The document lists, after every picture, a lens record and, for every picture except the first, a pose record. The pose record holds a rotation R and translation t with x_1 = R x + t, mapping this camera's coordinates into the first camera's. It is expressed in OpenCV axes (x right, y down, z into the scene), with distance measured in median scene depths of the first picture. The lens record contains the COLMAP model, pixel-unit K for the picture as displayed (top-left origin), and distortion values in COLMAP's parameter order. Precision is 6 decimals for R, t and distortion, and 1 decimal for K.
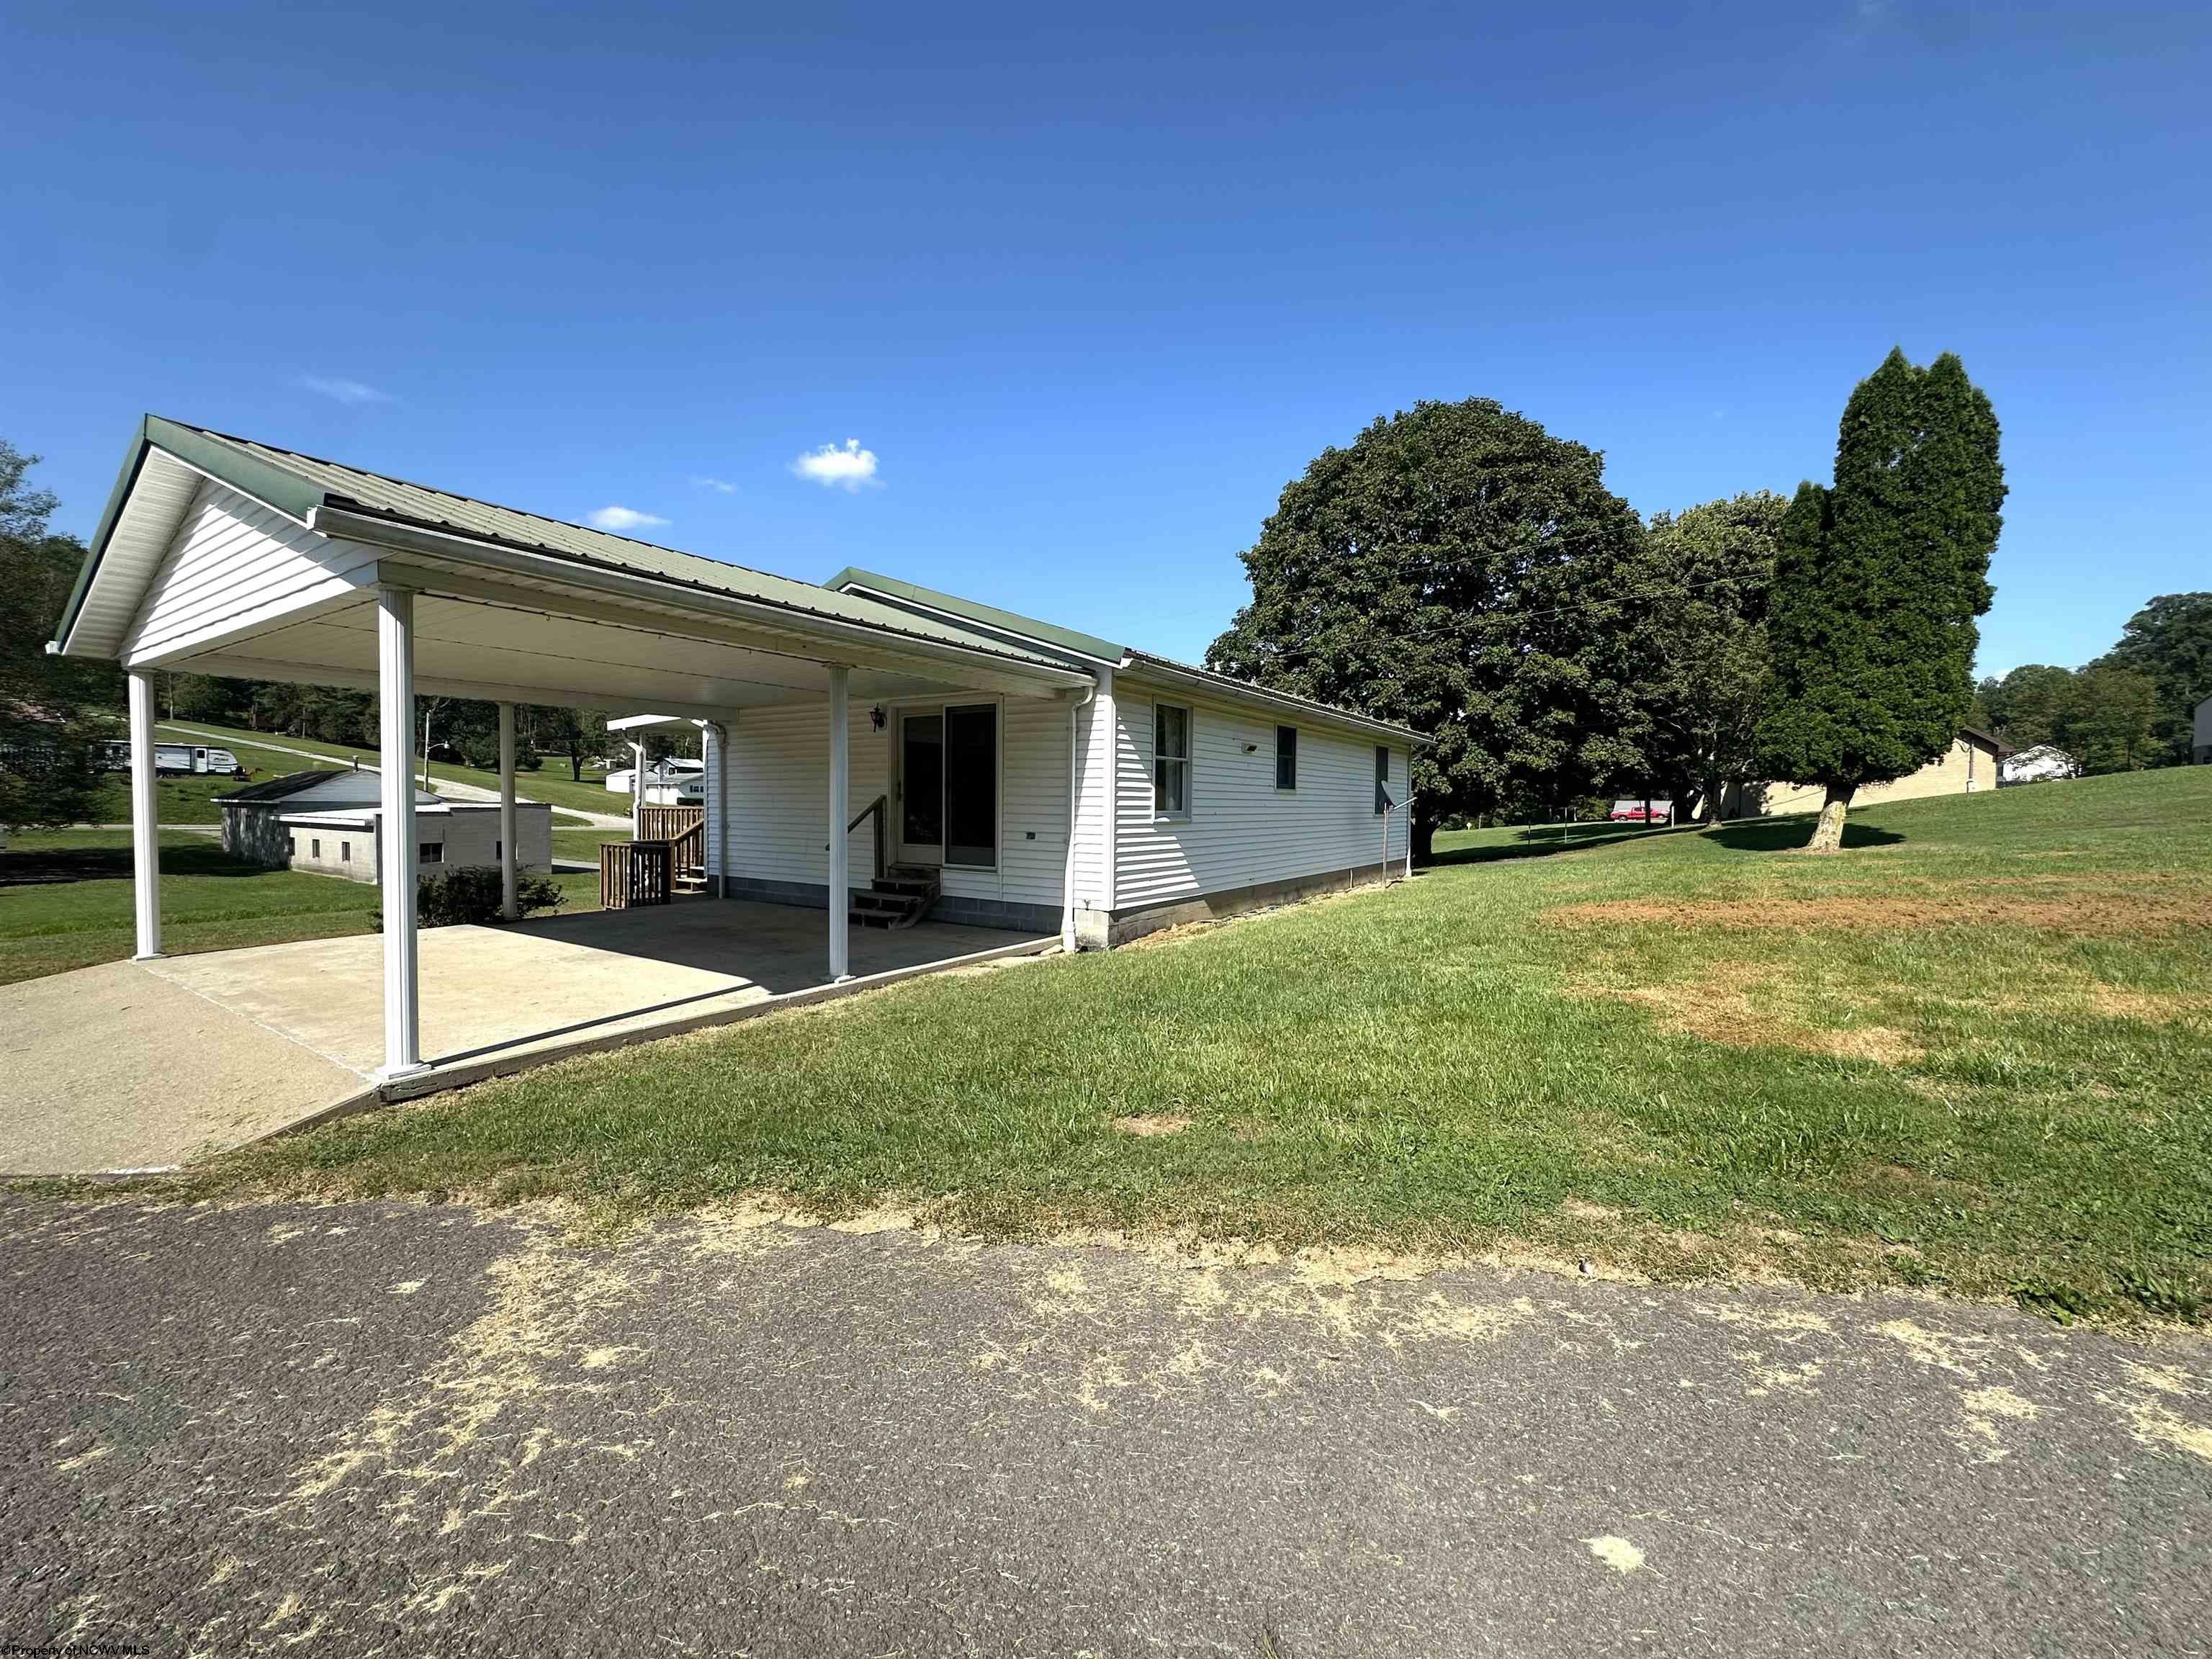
lens RADIAL K [[864.5, 0, 1103.9], [0, 864.5, 828.1], [0, 0, 1]] dist [-0.010295, 0.001228]
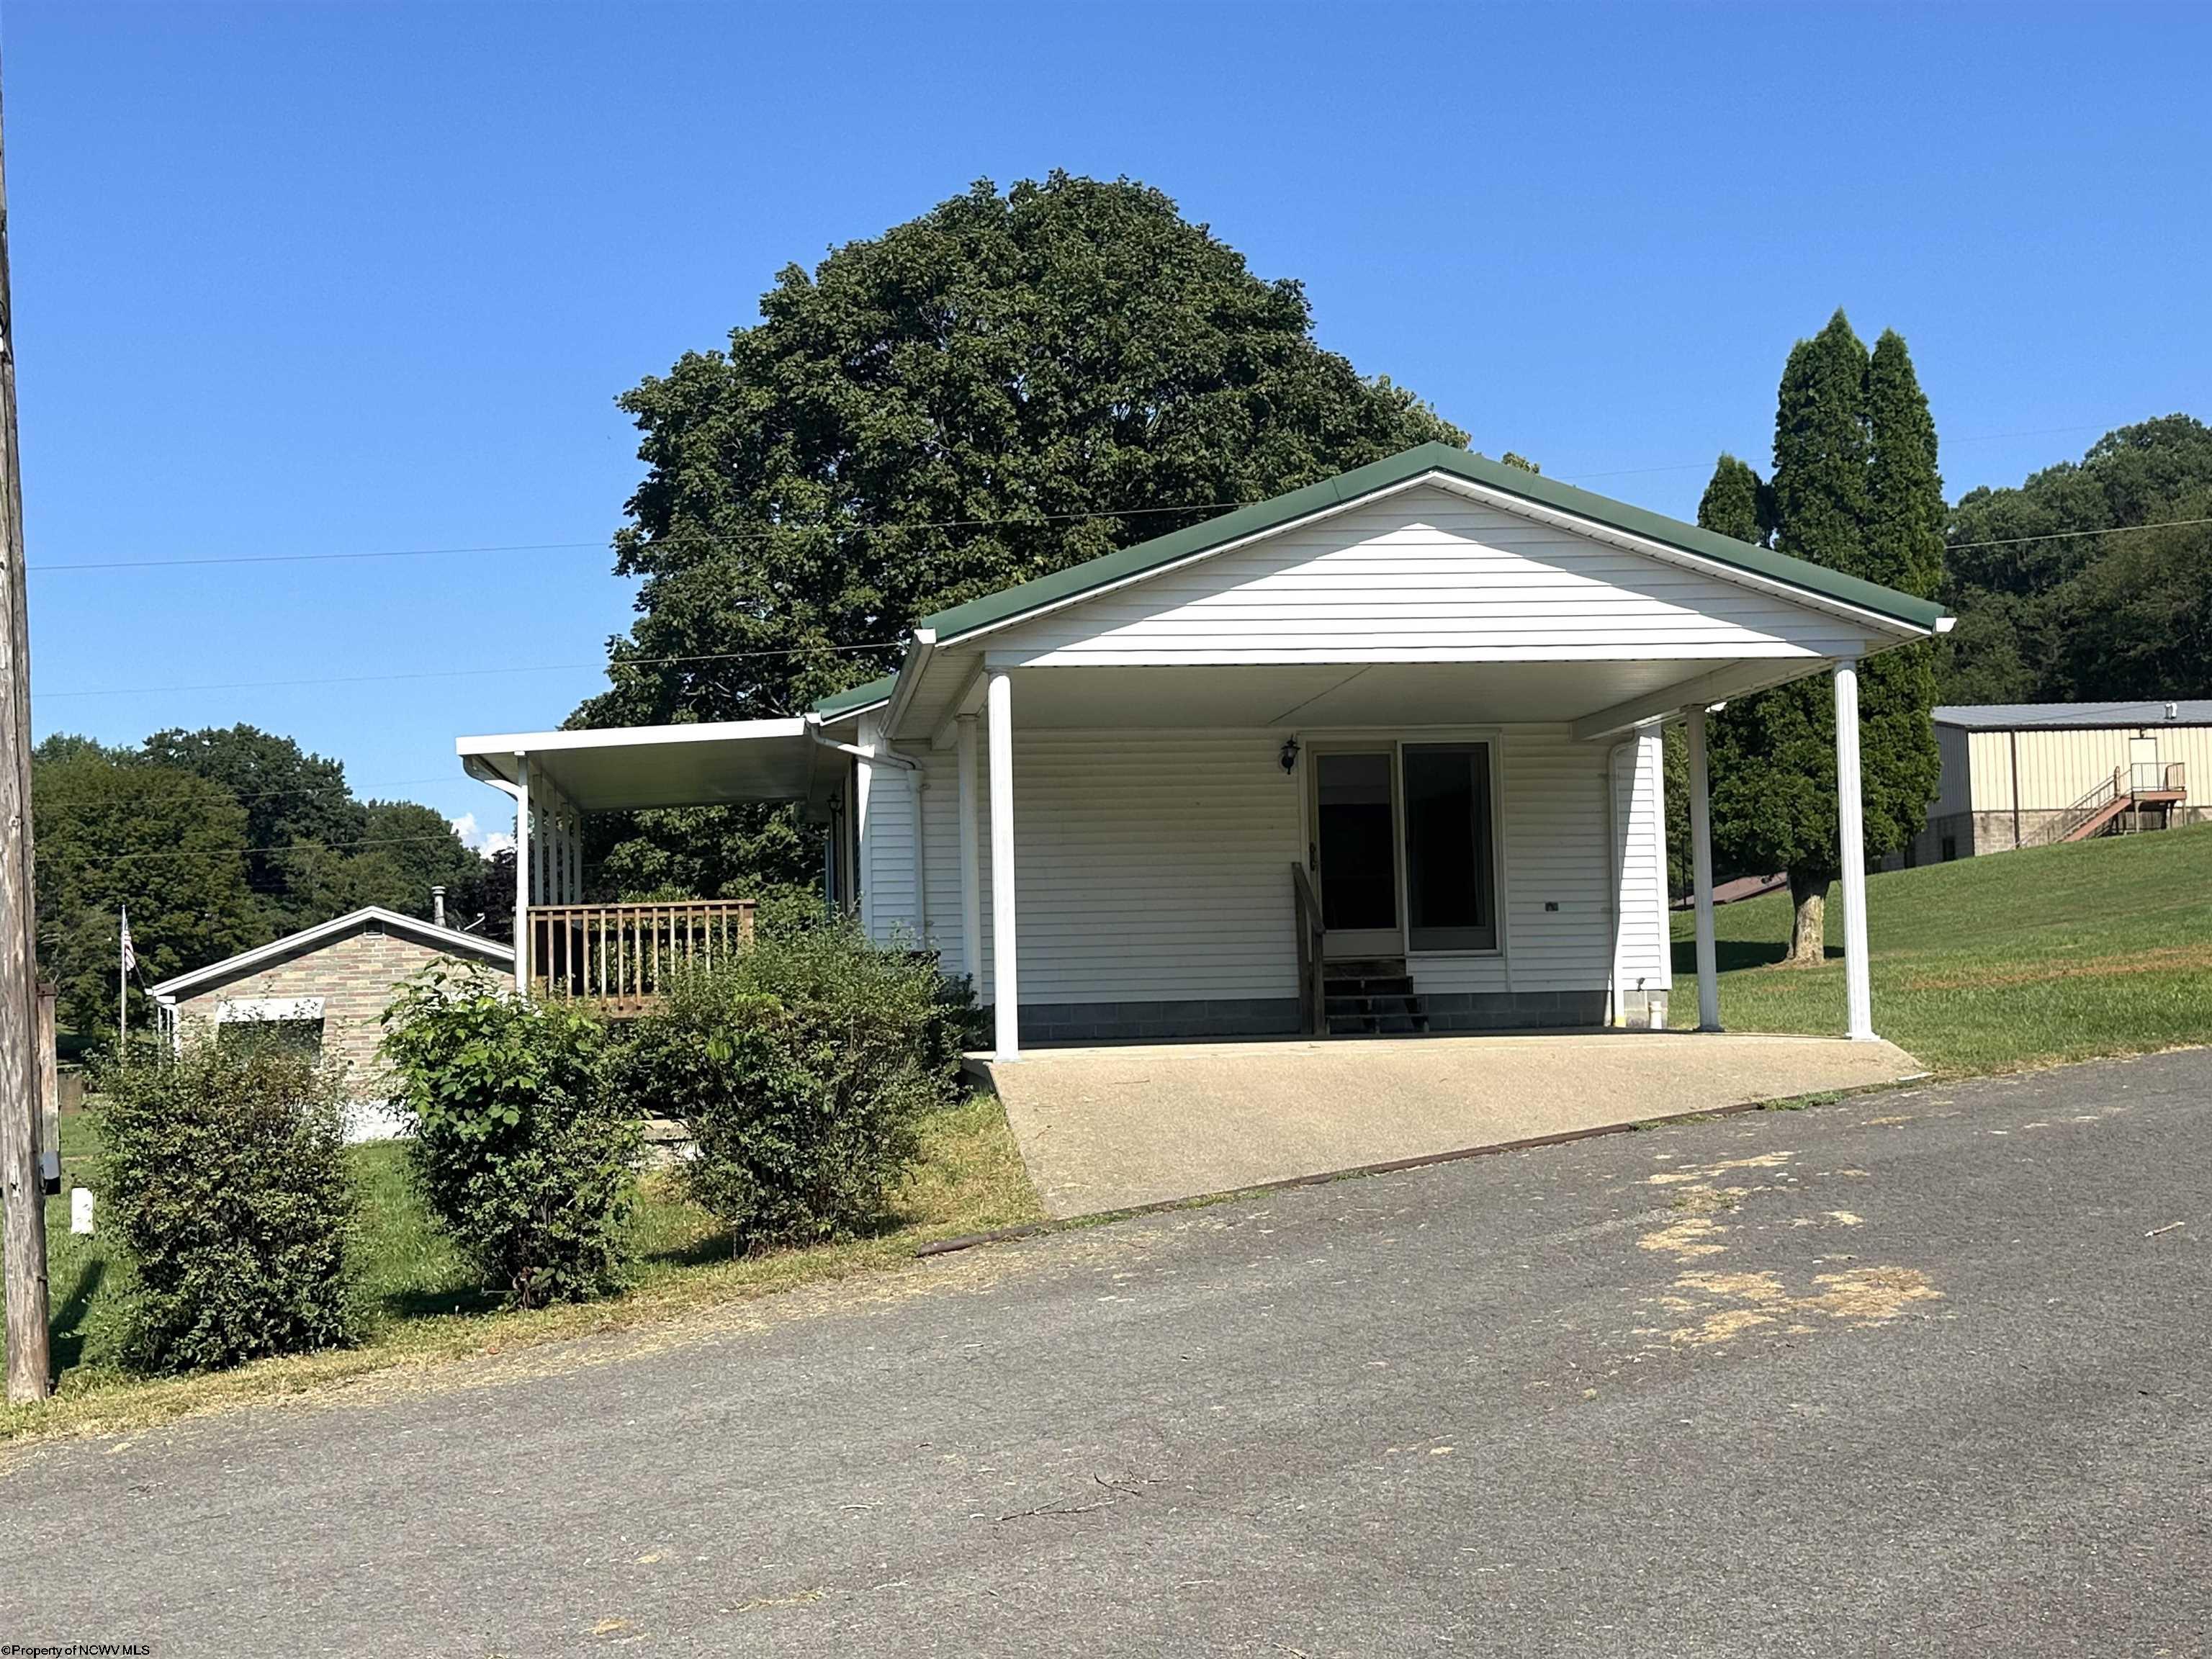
lens RADIAL K [[2524.1, 0, 1089.7], [0, 2524.1, 826.4], [0, 0, 1]] dist [0.049239, 0.000000]
pose [[0.776871, 0.011884, 0.629547, -1.077725], [0.050782, 0.995382, -0.081455, 0.059051], [-0.627608, 0.095250, 0.772681, -0.316963]]
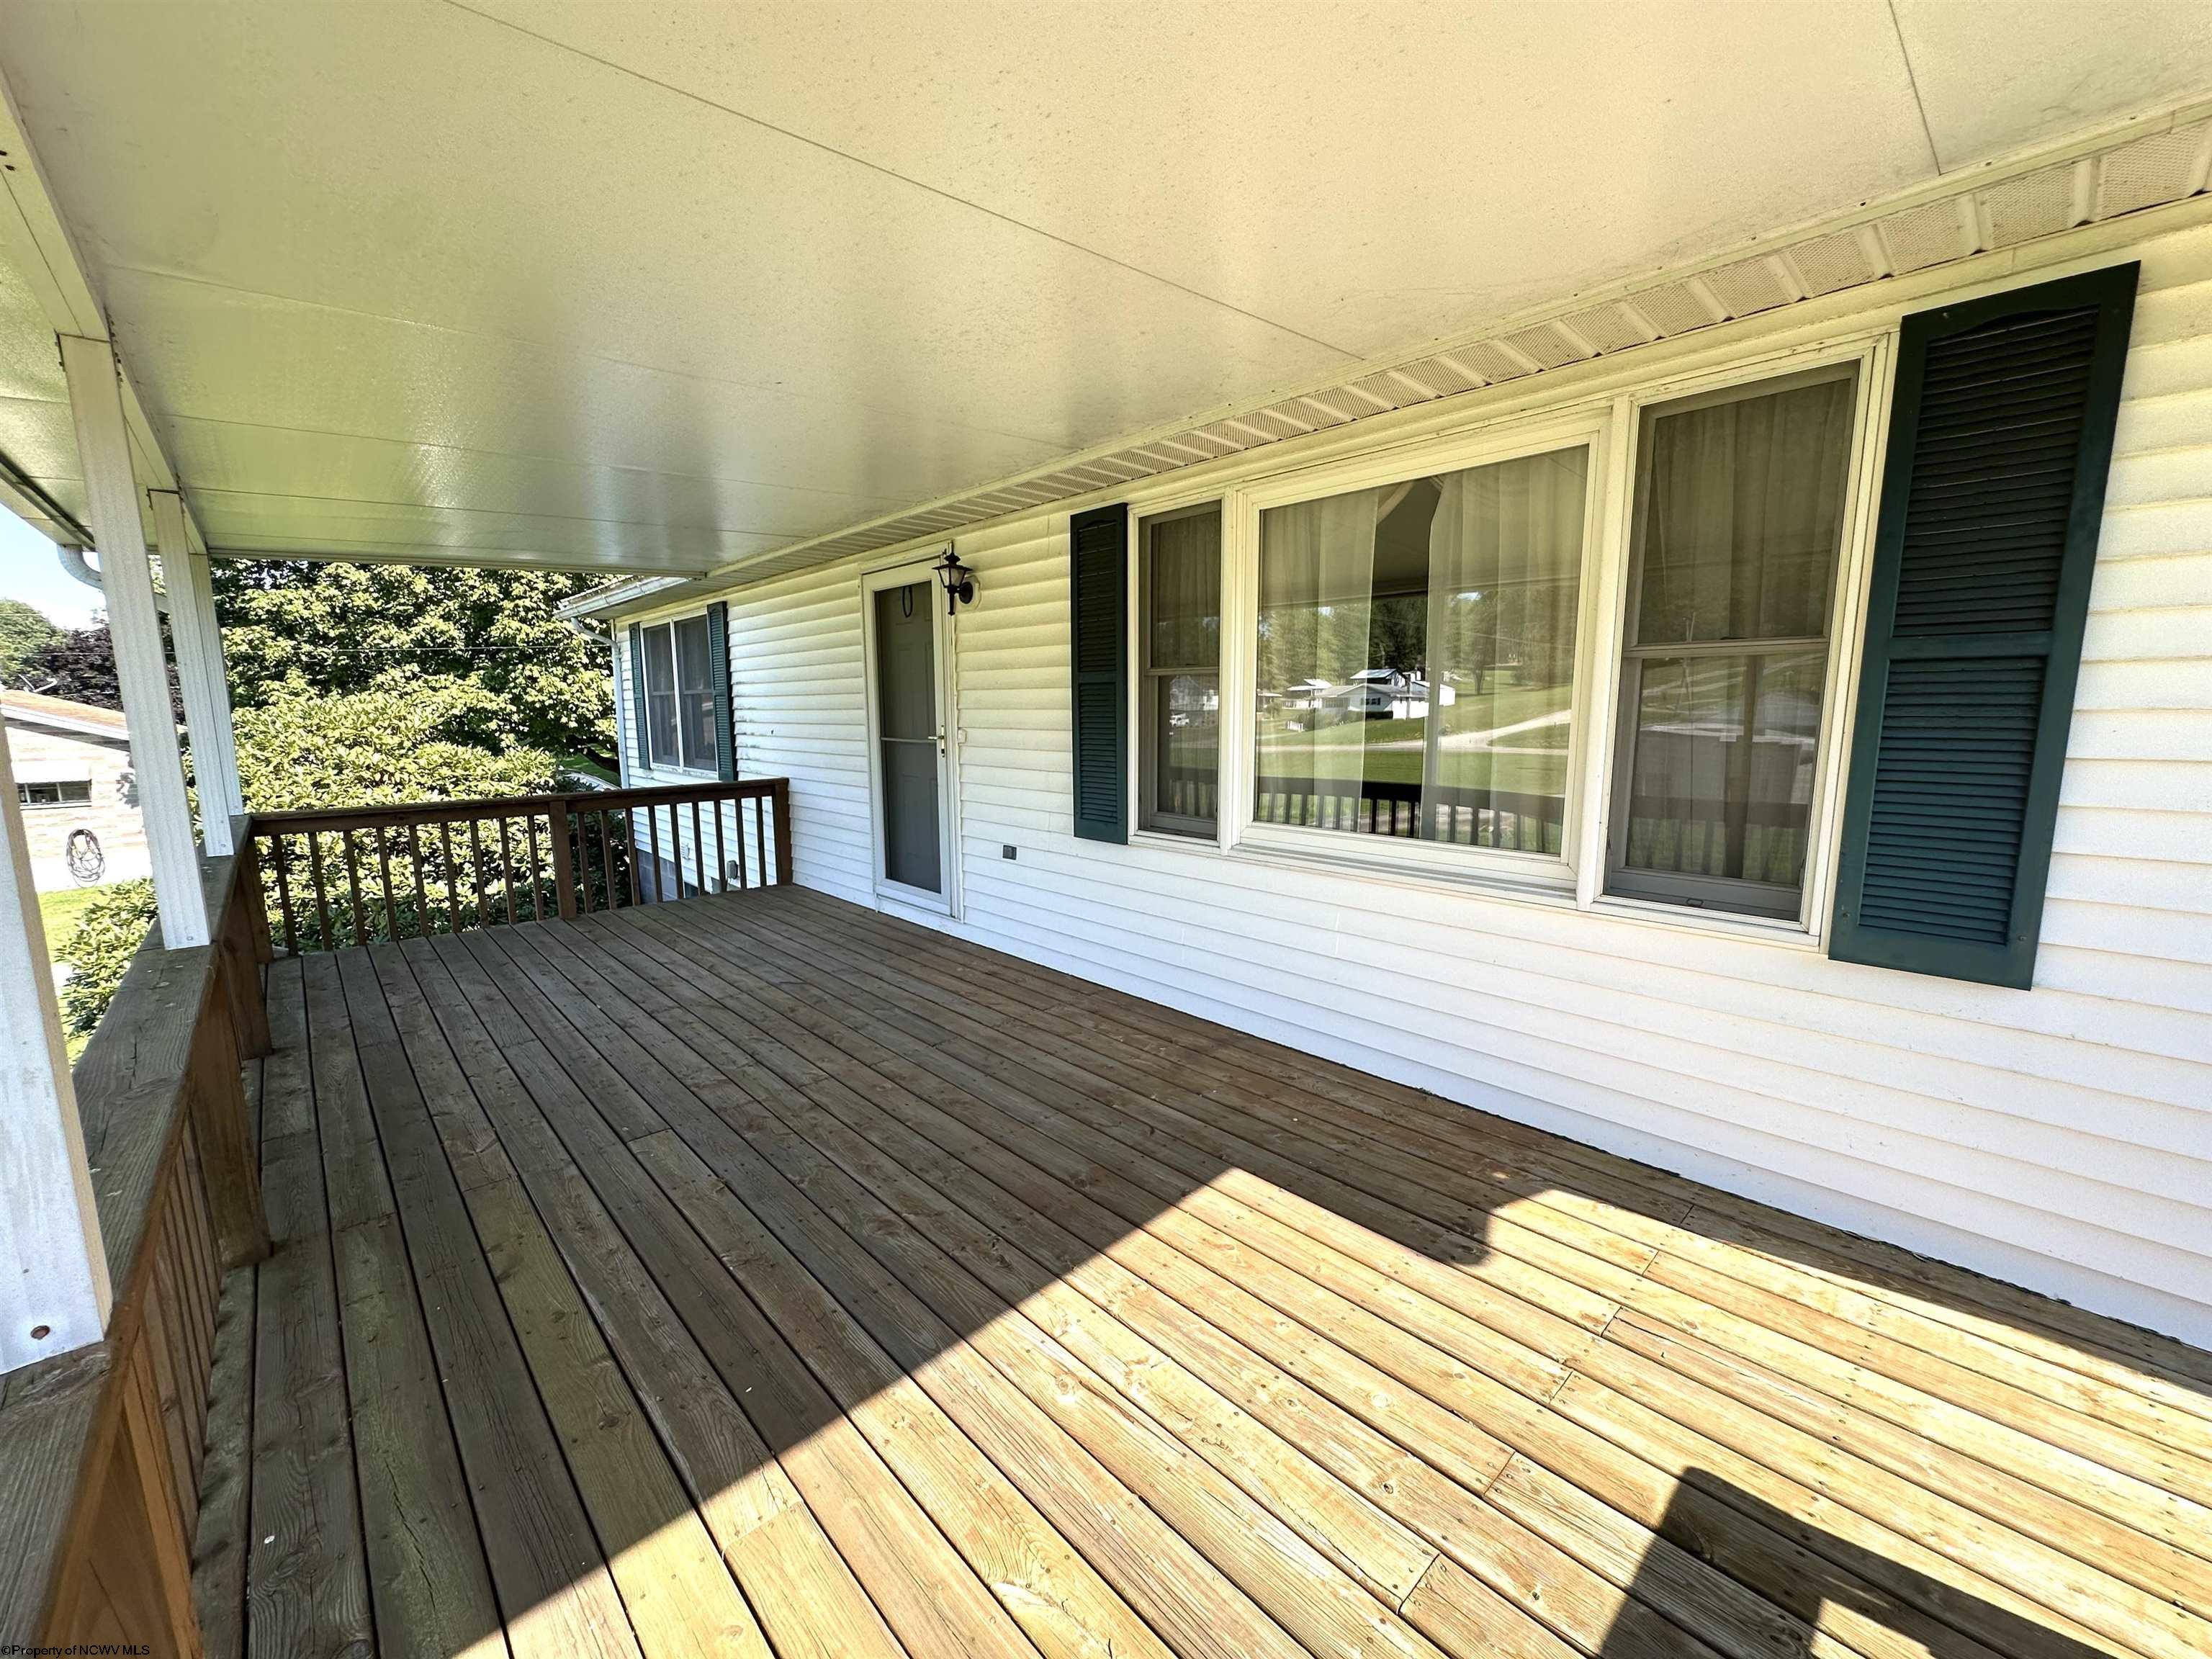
lens RADIAL K [[864.5, 0, 1104.2], [0, 864.5, 831.0], [0, 0, 1]] dist [-0.010295, 0.001228]
pose [[0.256060, -0.152274, 0.954592, -0.448209], [0.034757, 0.988327, 0.148332, -0.053645], [-0.966036, -0.004803, 0.258364, 0.915389]]
